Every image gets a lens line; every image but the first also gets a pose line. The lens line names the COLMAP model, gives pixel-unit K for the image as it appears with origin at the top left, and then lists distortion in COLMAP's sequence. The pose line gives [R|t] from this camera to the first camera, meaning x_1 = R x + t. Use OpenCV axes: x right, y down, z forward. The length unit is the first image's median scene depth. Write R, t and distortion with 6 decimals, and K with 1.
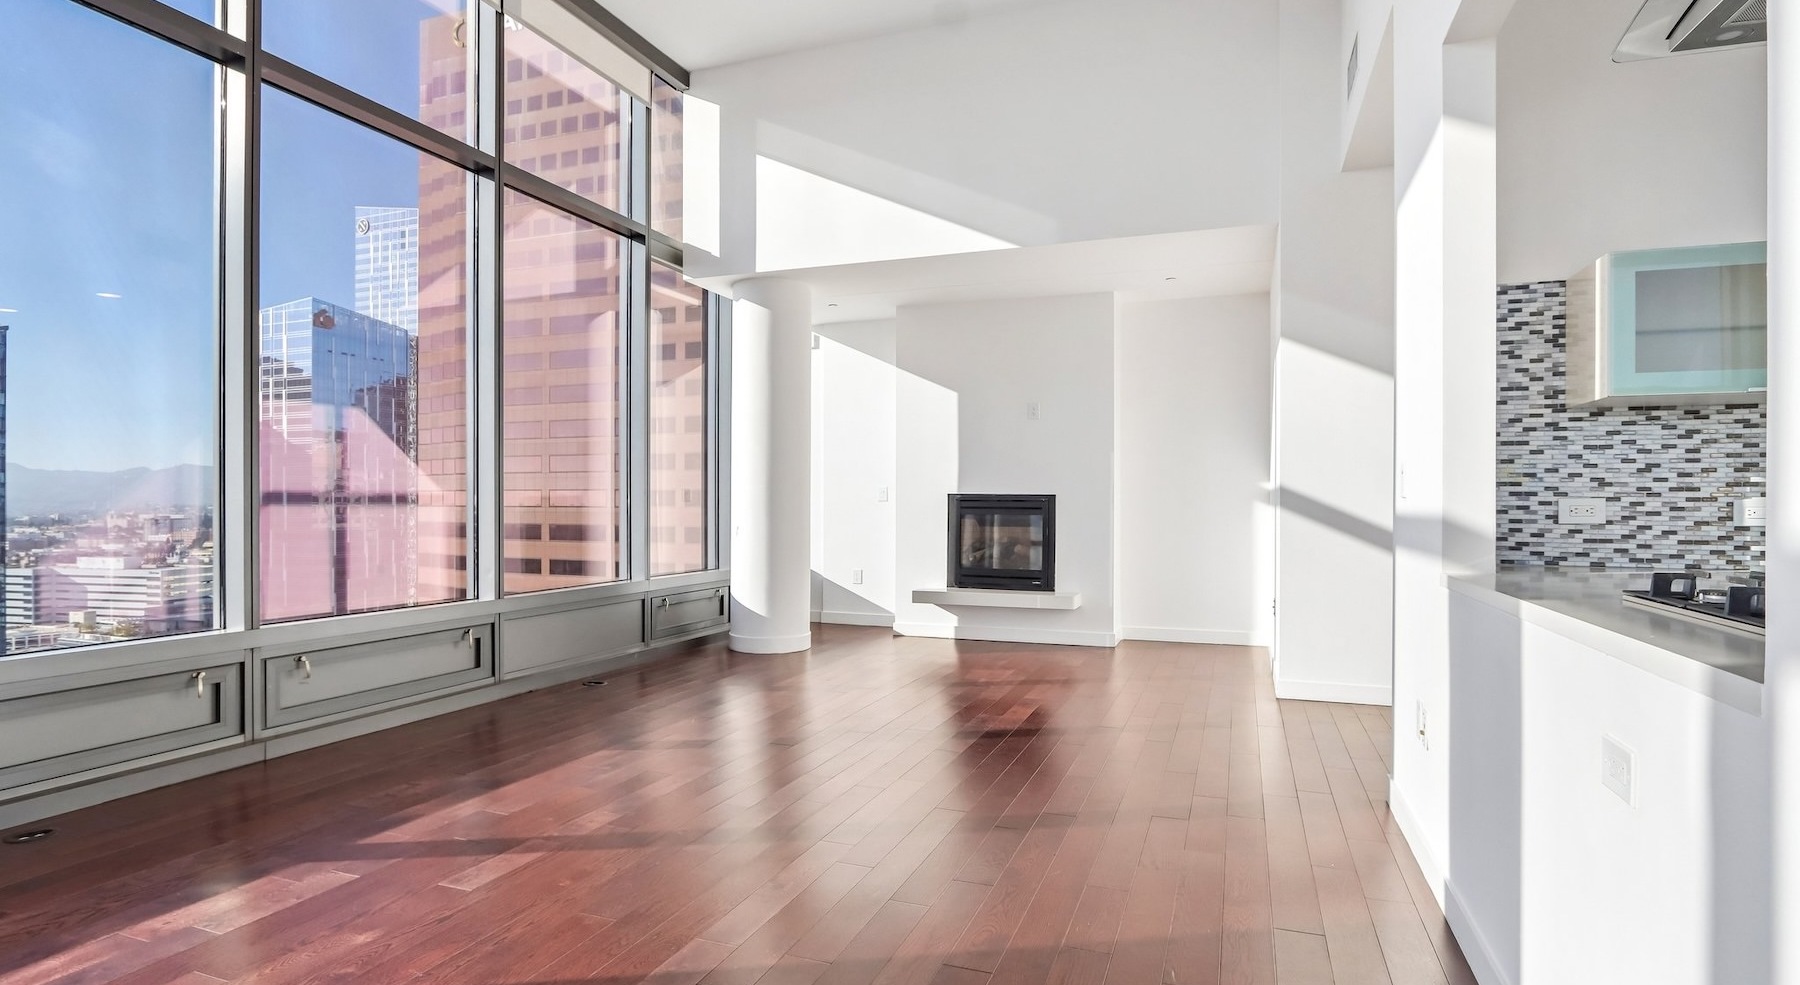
lens RADIAL K [[899.5, 0, 892.7], [0, 899.5, 498.8], [0, 0, 1]] dist [-0.004165, 0.000831]
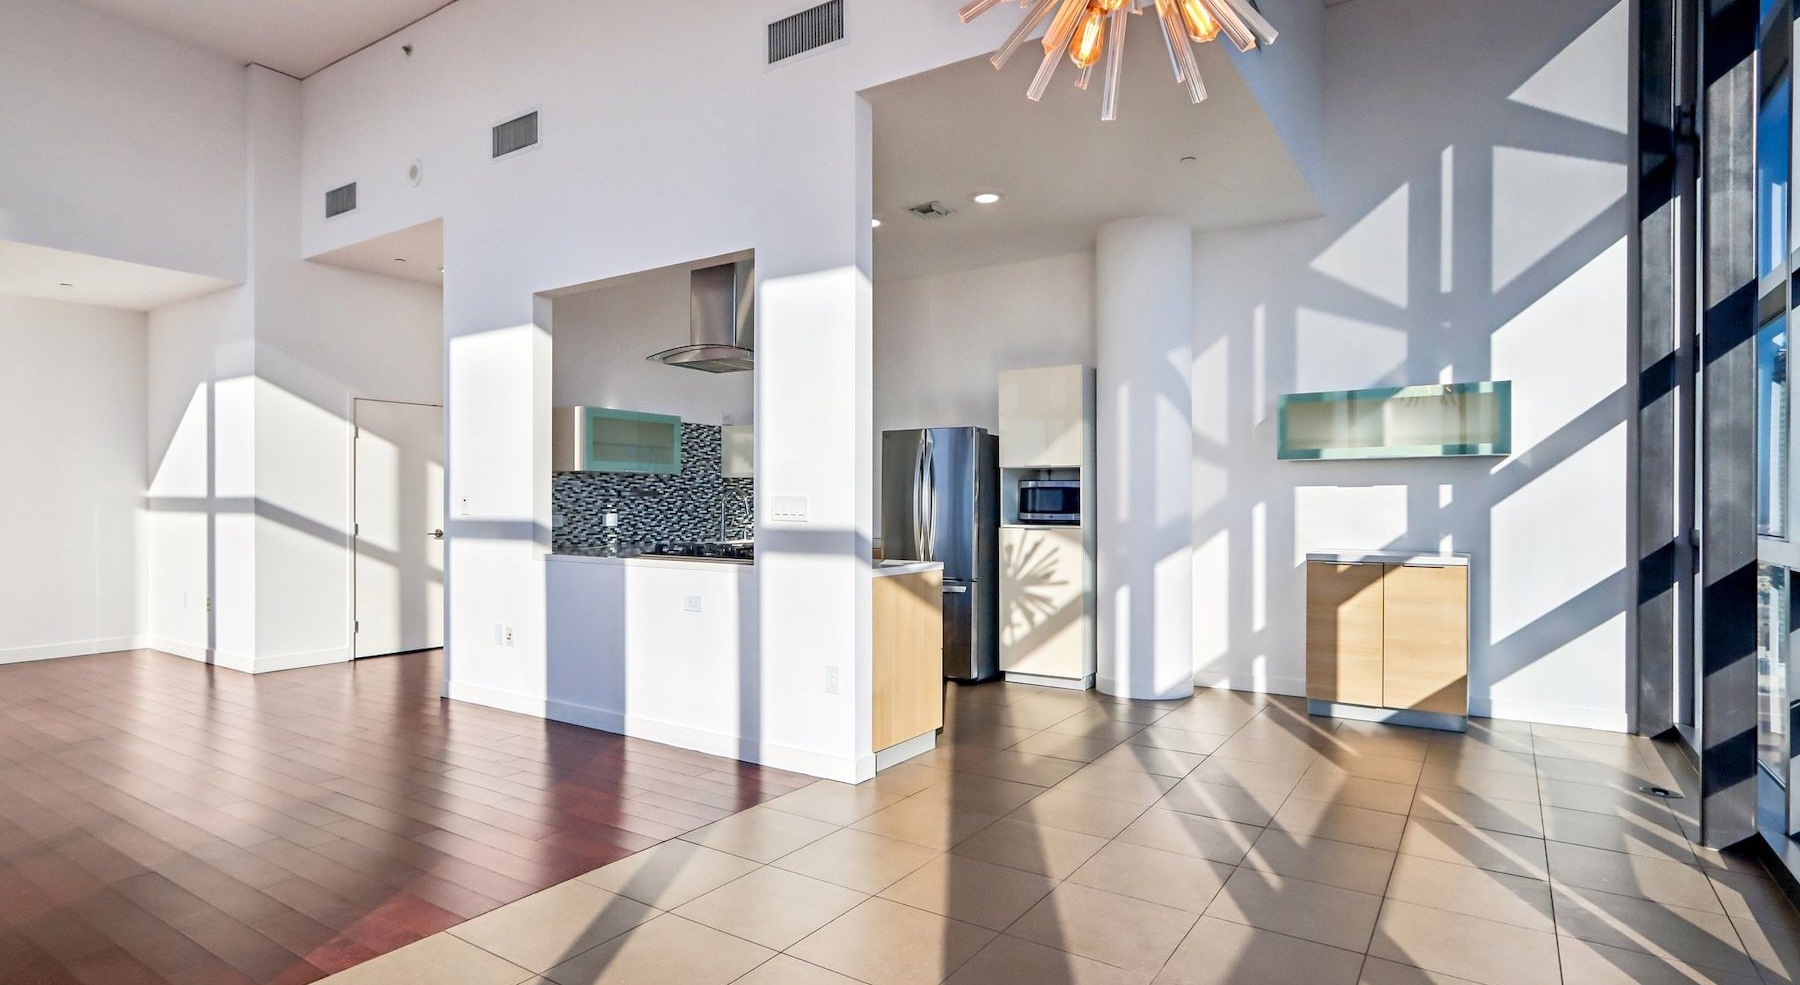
lens RADIAL K [[899.5, 0, 885.9], [0, 899.5, 508.4], [0, 0, 1]] dist [-0.004165, 0.000831]
pose [[0.241267, -0.006048, 0.970440, -0.456292], [-0.011091, 0.999898, 0.008989, -0.018019], [-0.970395, -0.012932, 0.241175, -0.102633]]
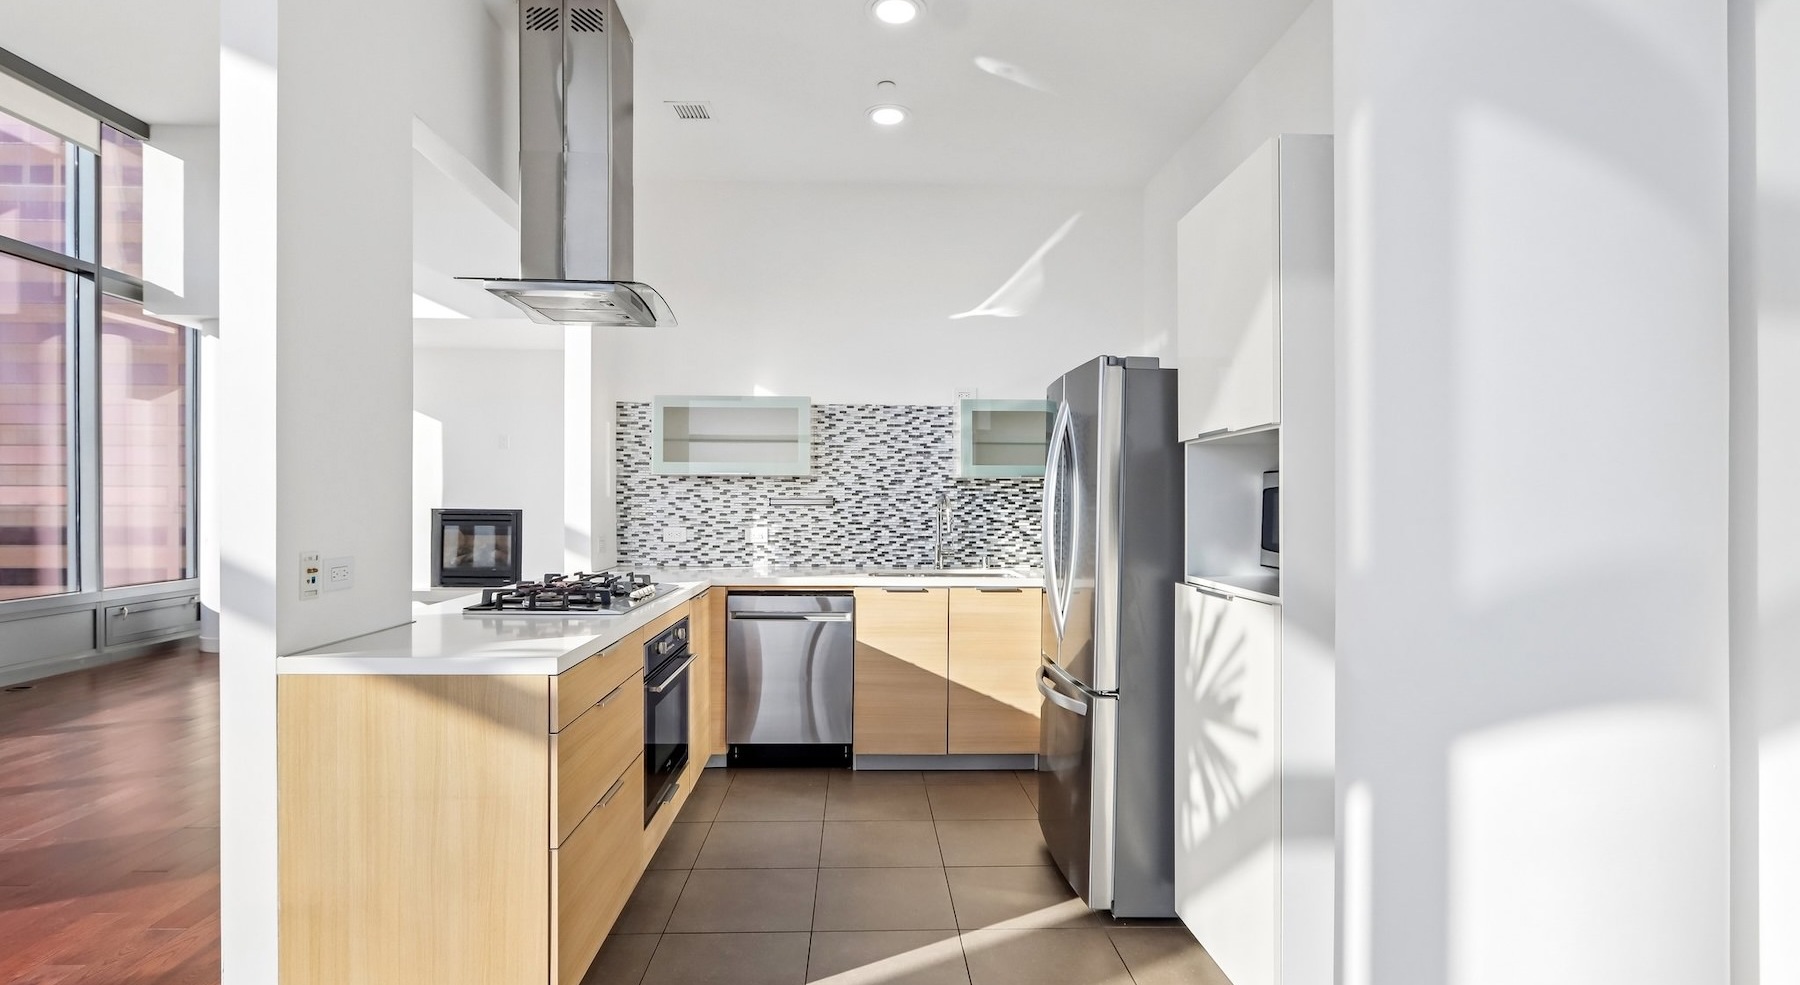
lens RADIAL K [[860.8, 0, 898.8], [0, 860.8, 502.5], [0, 0, 1]] dist [-0.013940, 0.003335]
pose [[0.925529, 0.001991, 0.378671, 0.231711], [-0.004493, 0.999974, 0.005724, -0.026426], [-0.378649, -0.006999, 0.925514, -0.315714]]
